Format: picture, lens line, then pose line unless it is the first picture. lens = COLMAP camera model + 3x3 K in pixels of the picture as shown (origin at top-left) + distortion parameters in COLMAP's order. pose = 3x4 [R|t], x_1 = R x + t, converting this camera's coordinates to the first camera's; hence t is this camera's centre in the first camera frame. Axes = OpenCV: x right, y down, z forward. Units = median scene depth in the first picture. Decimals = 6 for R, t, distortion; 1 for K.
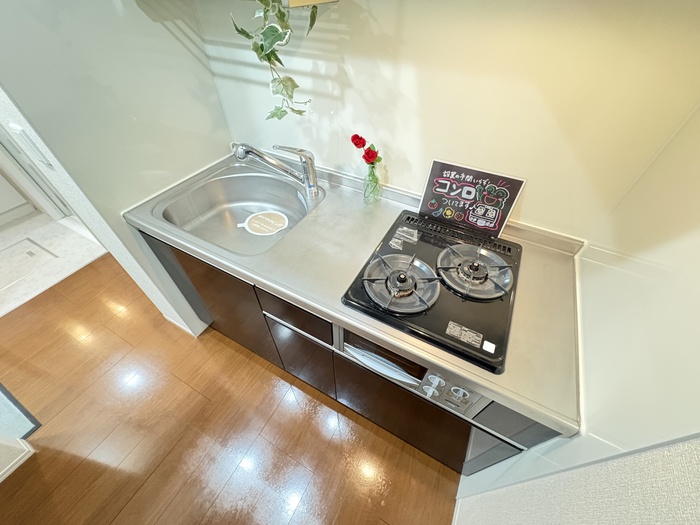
lens RADIAL K [[280.6, 0, 350.6], [0, 280.6, 263.1], [0, 0, 1]] dist [0.000195, -0.000428]
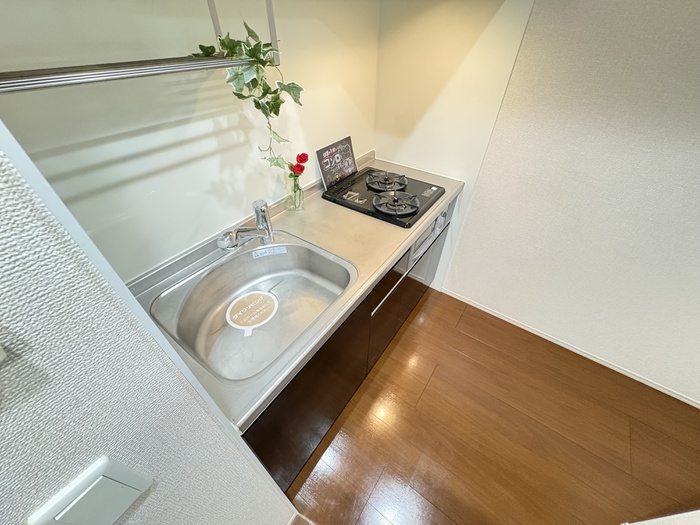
lens RADIAL K [[280.6, 0, 352.3], [0, 280.6, 261.4], [0, 0, 1]] dist [0.000195, -0.000428]
pose [[0.126030, -0.658347, 0.742089, -1.078215], [0.716328, 0.577900, 0.391032, -0.464736], [-0.686288, 0.482297, 0.544425, 0.379062]]
